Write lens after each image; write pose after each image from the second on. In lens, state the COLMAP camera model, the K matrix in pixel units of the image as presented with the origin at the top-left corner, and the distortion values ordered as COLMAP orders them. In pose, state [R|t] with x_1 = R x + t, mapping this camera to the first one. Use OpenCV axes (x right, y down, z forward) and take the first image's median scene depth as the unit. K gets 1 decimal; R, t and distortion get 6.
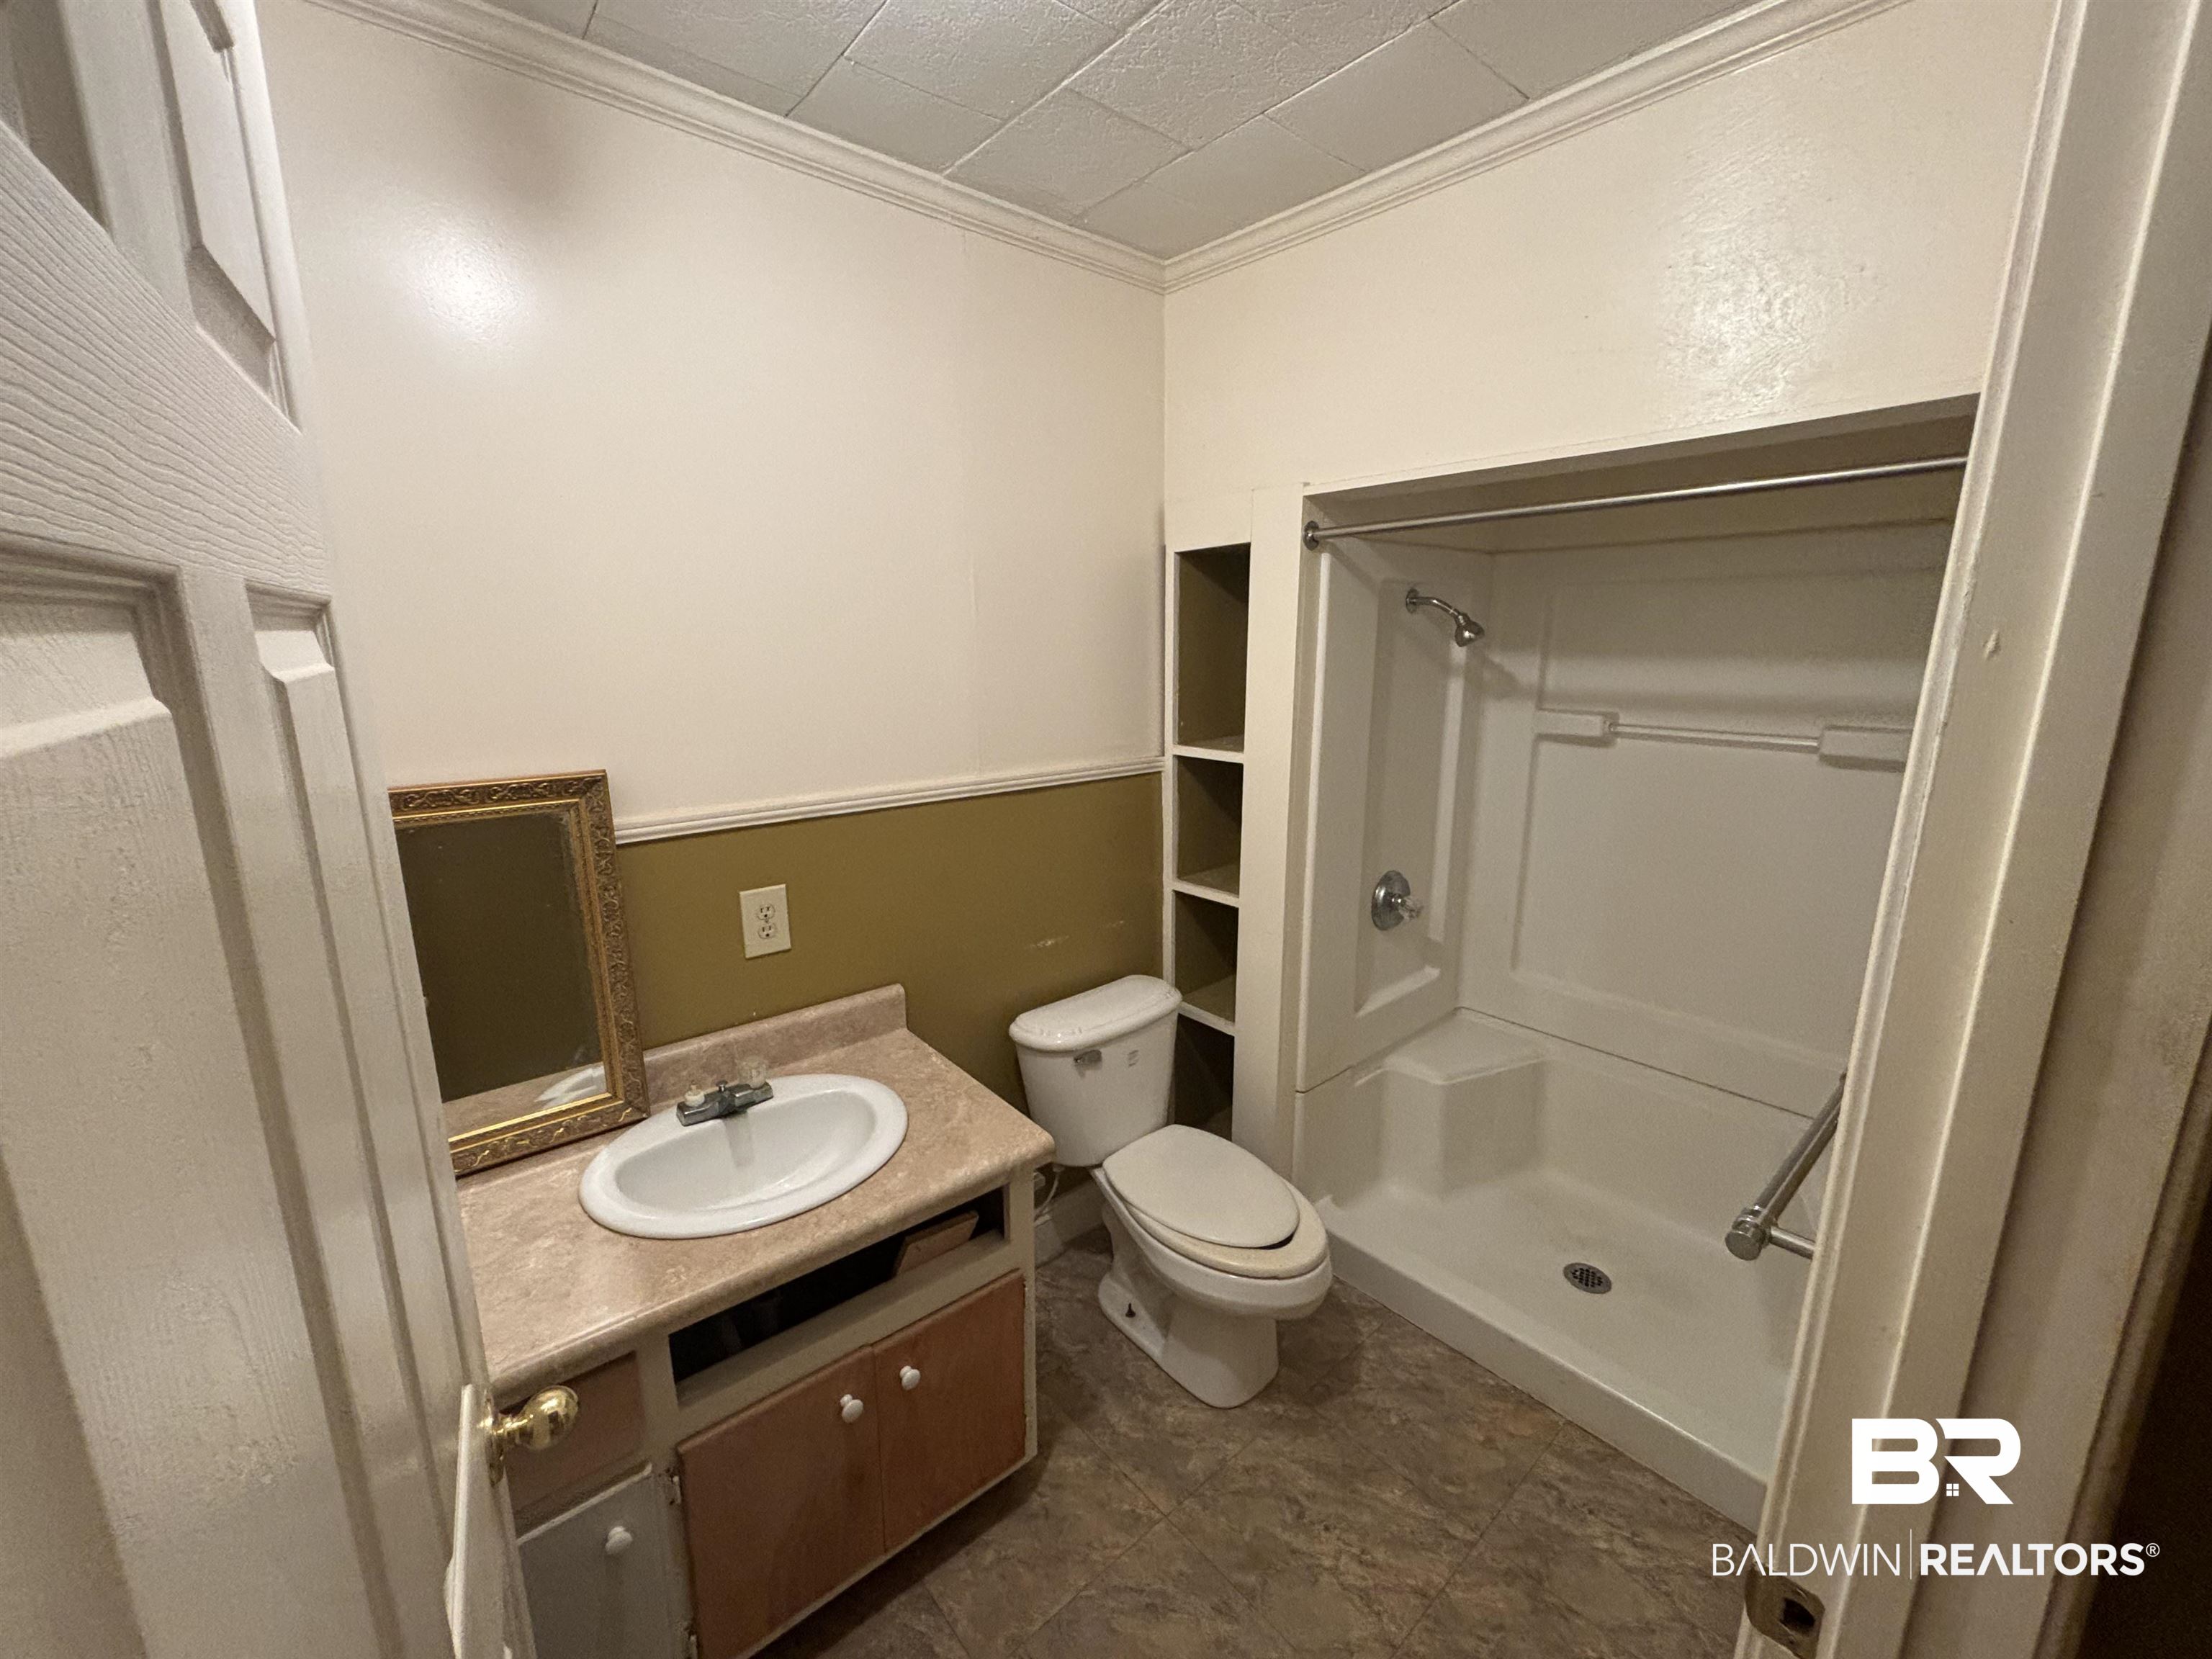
lens RADIAL K [[902.5, 0, 1111.8], [0, 902.5, 826.0], [0, 0, 1]] dist [-0.003097, 0.002168]
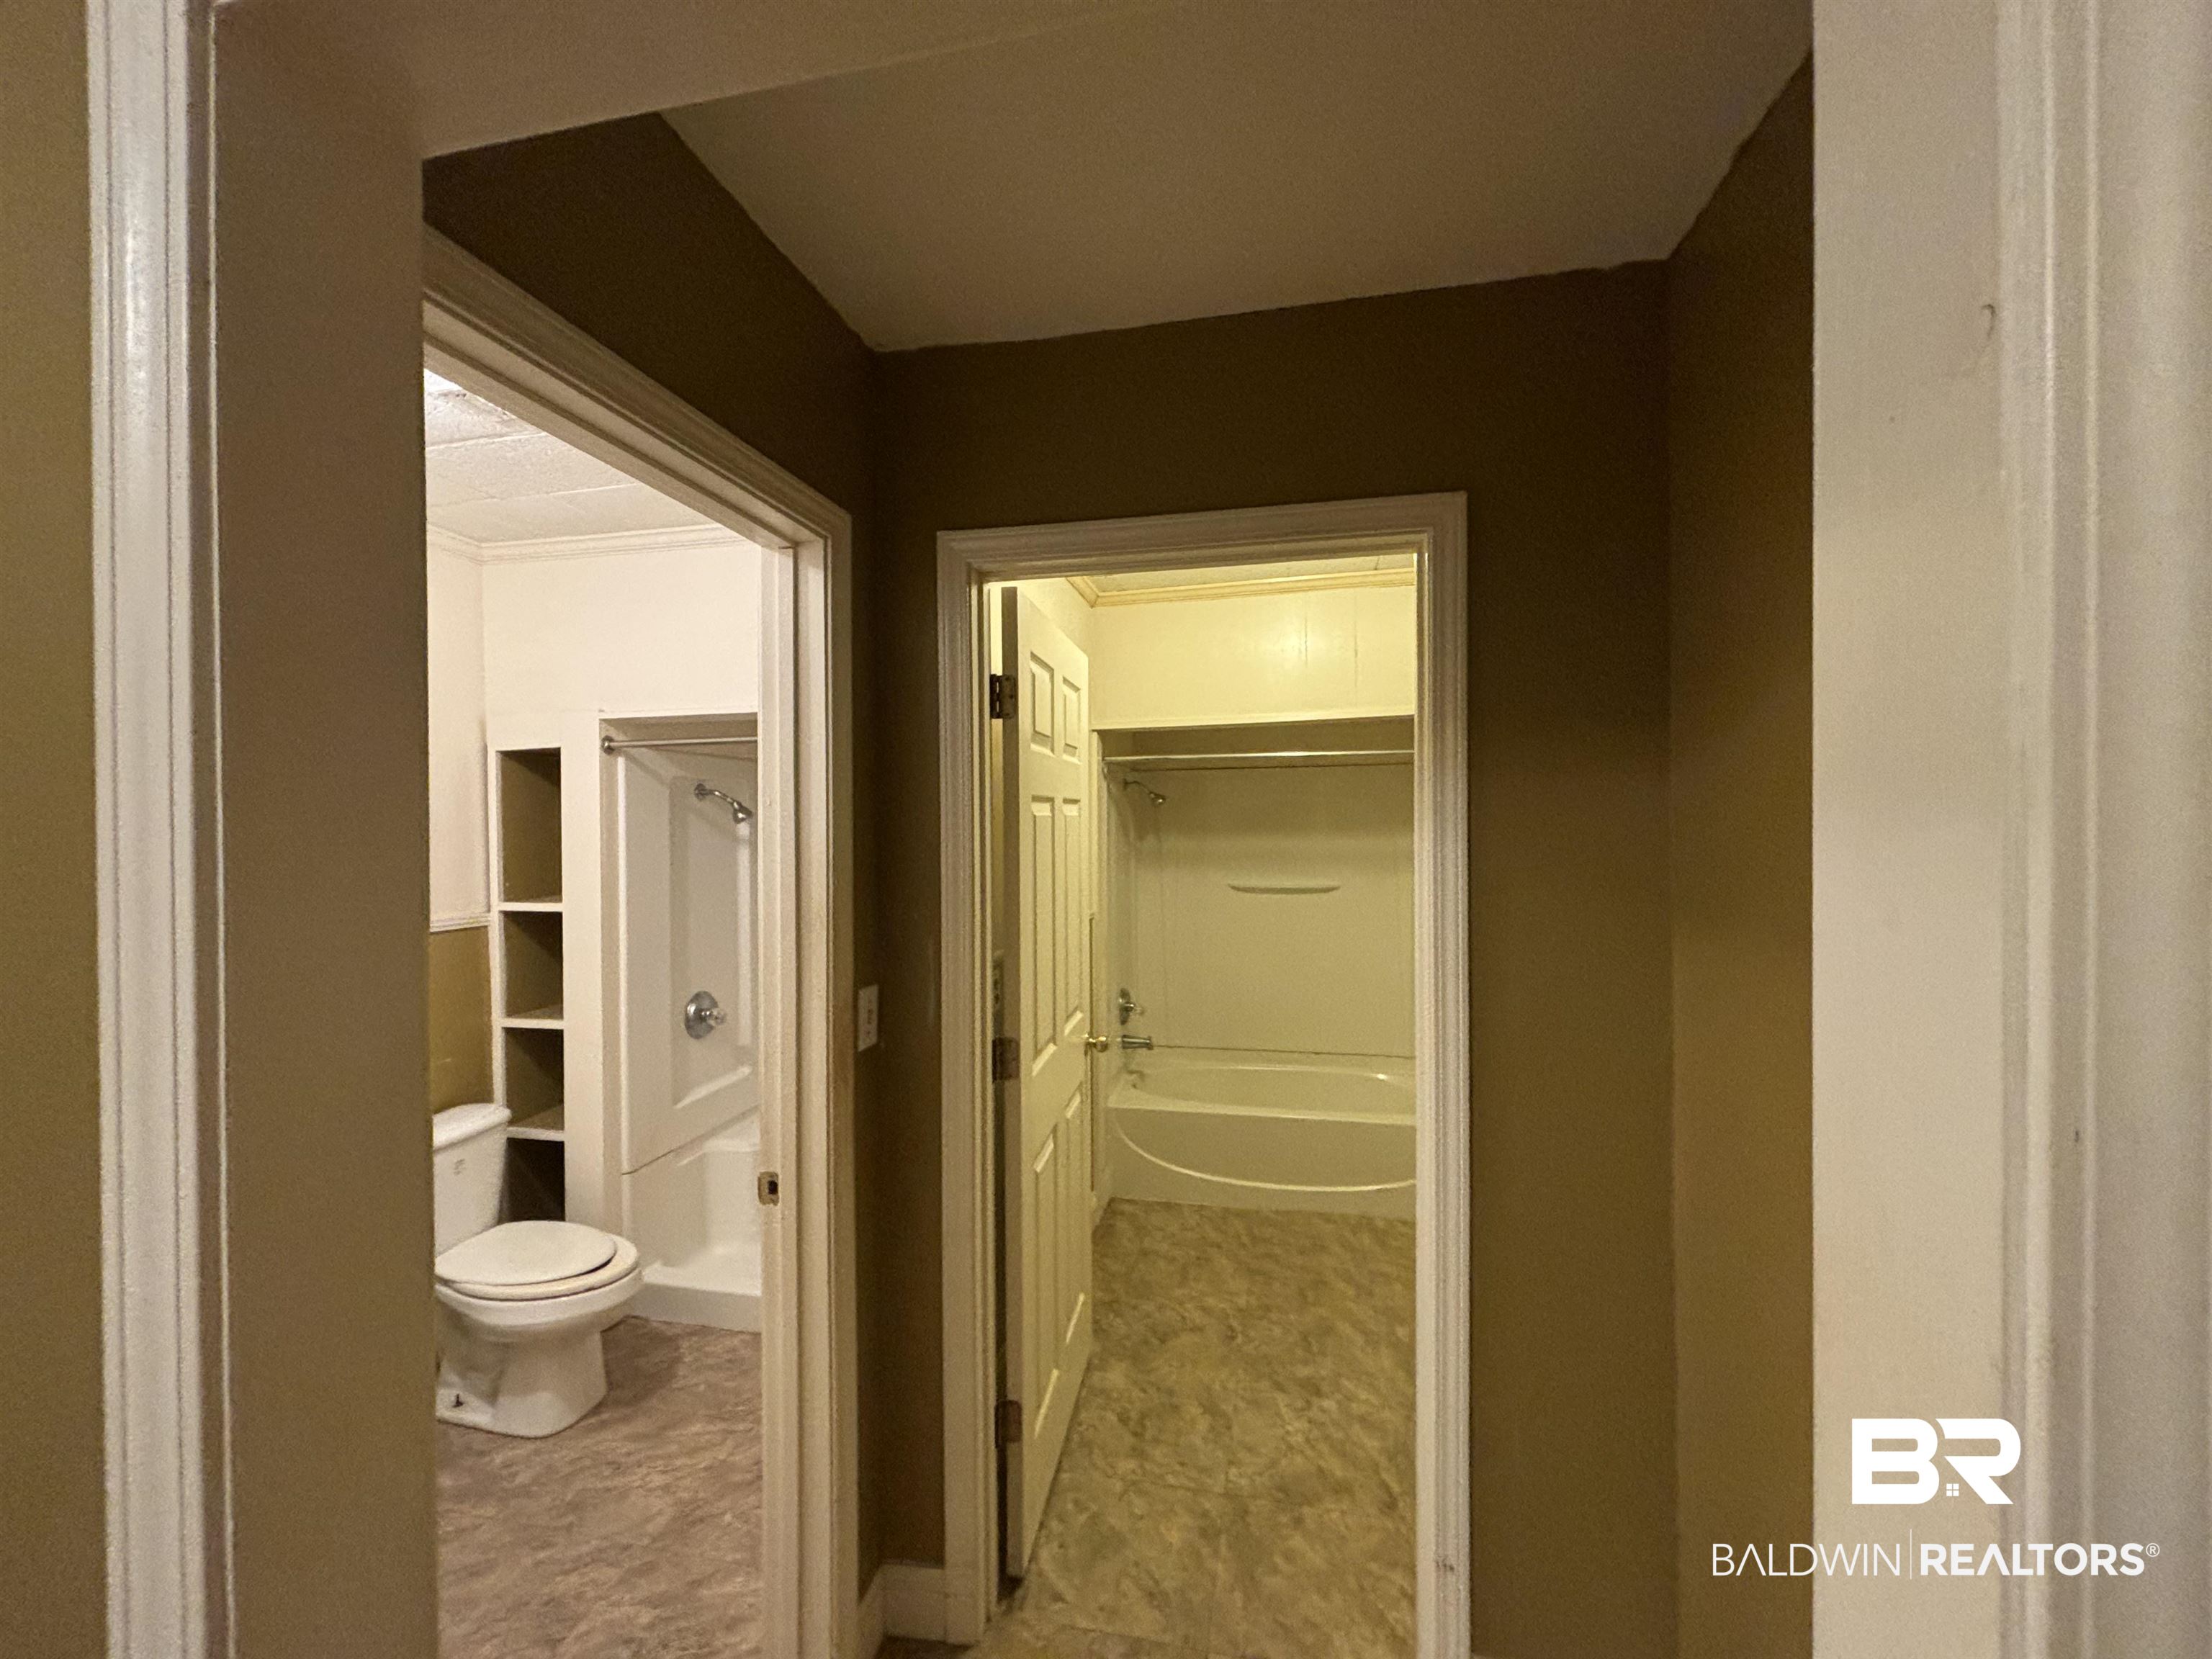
lens RADIAL K [[902.5, 0, 1109.1], [0, 902.5, 835.0], [0, 0, 1]] dist [-0.003097, 0.002168]
pose [[0.806324, -0.005302, 0.591450, 0.013609], [0.130739, 0.976823, -0.169480, 0.142806], [-0.576844, 0.213982, 0.788329, -0.483248]]
